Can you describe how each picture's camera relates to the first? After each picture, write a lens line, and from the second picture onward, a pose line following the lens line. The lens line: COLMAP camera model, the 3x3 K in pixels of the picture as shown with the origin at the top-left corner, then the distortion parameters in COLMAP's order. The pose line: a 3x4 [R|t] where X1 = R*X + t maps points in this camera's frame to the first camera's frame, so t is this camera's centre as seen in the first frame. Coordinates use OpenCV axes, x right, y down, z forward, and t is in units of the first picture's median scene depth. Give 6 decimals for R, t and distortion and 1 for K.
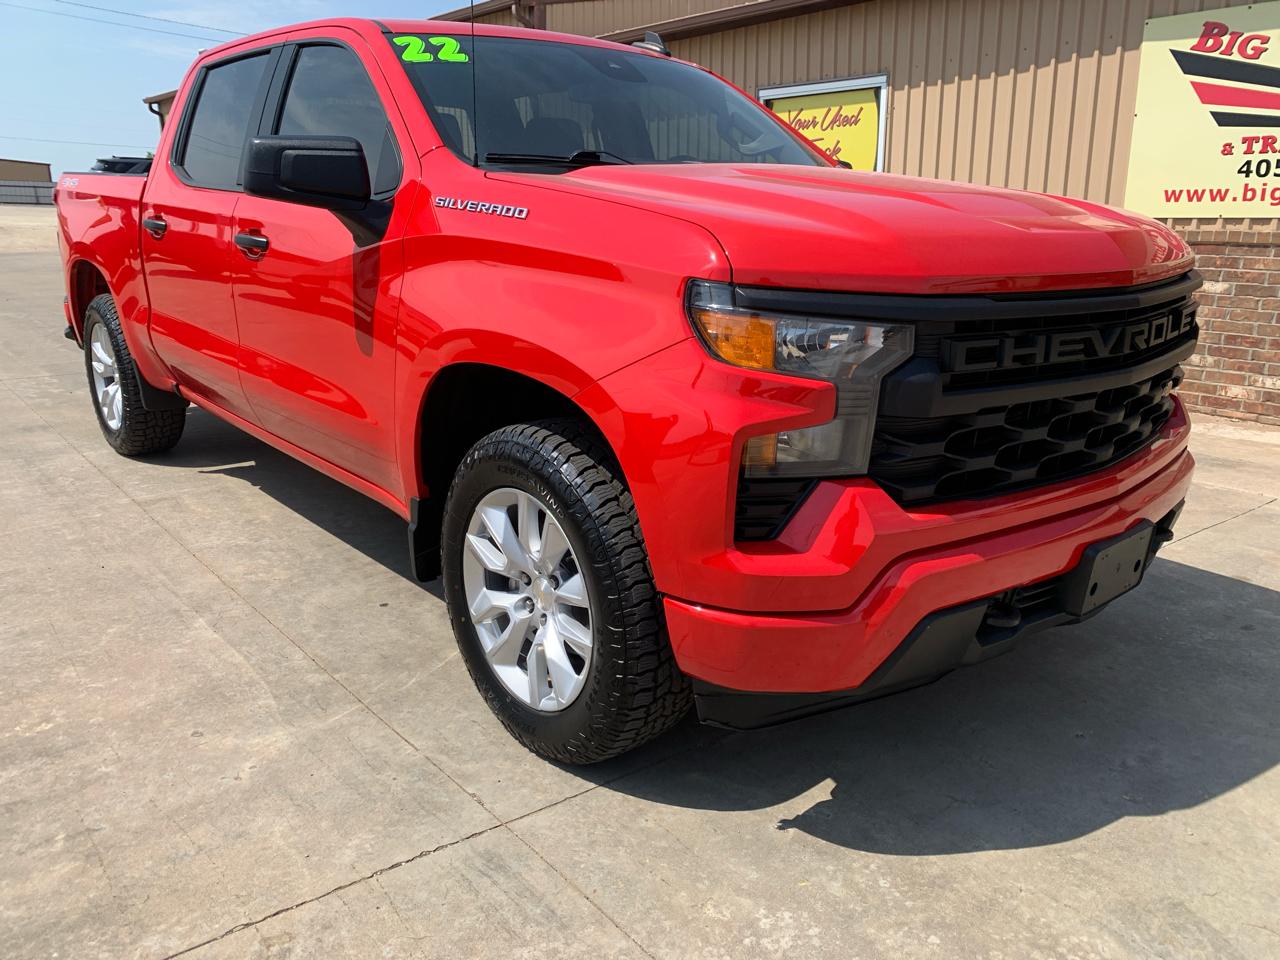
lens RADIAL K [[972.2, 0, 642.8], [0, 972.2, 489.9], [0, 0, 1]] dist [0.019326, -0.014303]
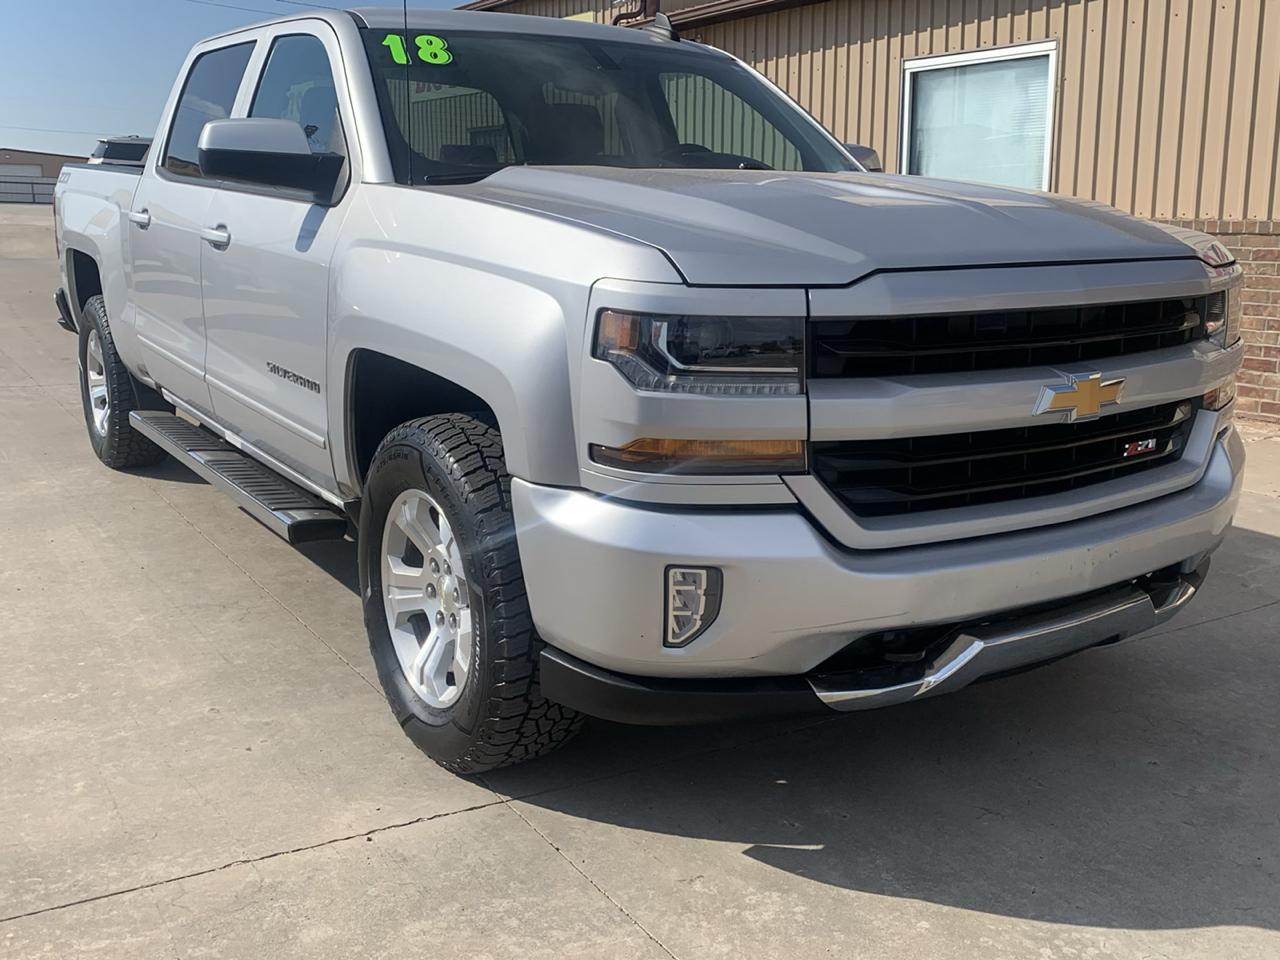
lens RADIAL K [[1235.8, 0, 634.7], [0, 1235.8, 466.4], [0, 0, 1]] dist [0.013605, 0.000000]
pose [[0.991610, 0.025373, -0.126755, 0.095493], [-0.034679, 0.996819, -0.071754, 0.065062], [0.124531, 0.075548, 0.989335, -0.165728]]
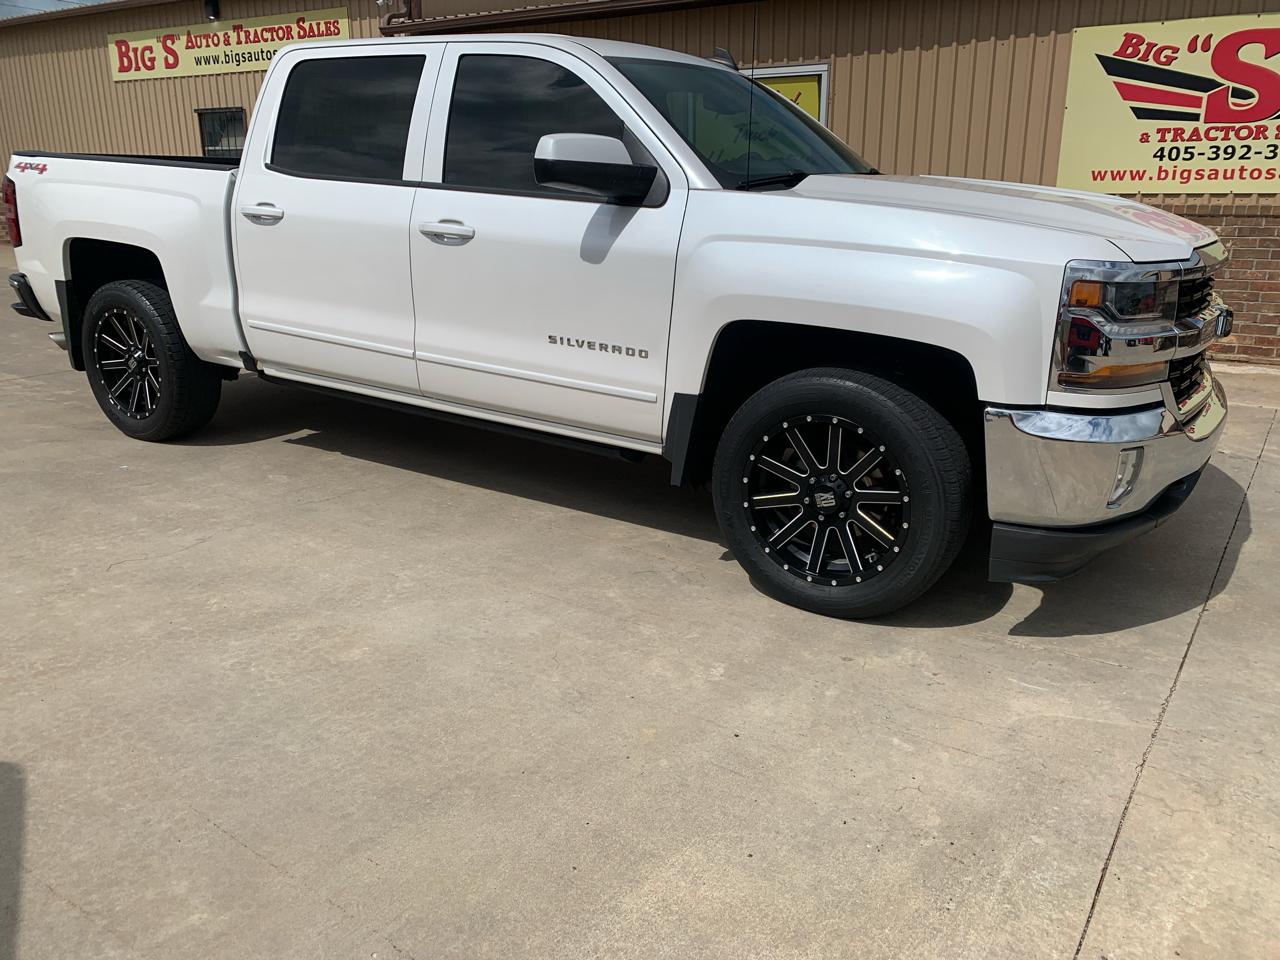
lens RADIAL K [[972.2, 0, 639.7], [0, 972.2, 486.1], [0, 0, 1]] dist [0.019326, -0.014303]
pose [[0.953526, -0.088828, 0.287921, -0.815137], [0.082284, 0.996002, 0.034777, -0.007910], [-0.289859, -0.009470, 0.957022, -0.011027]]
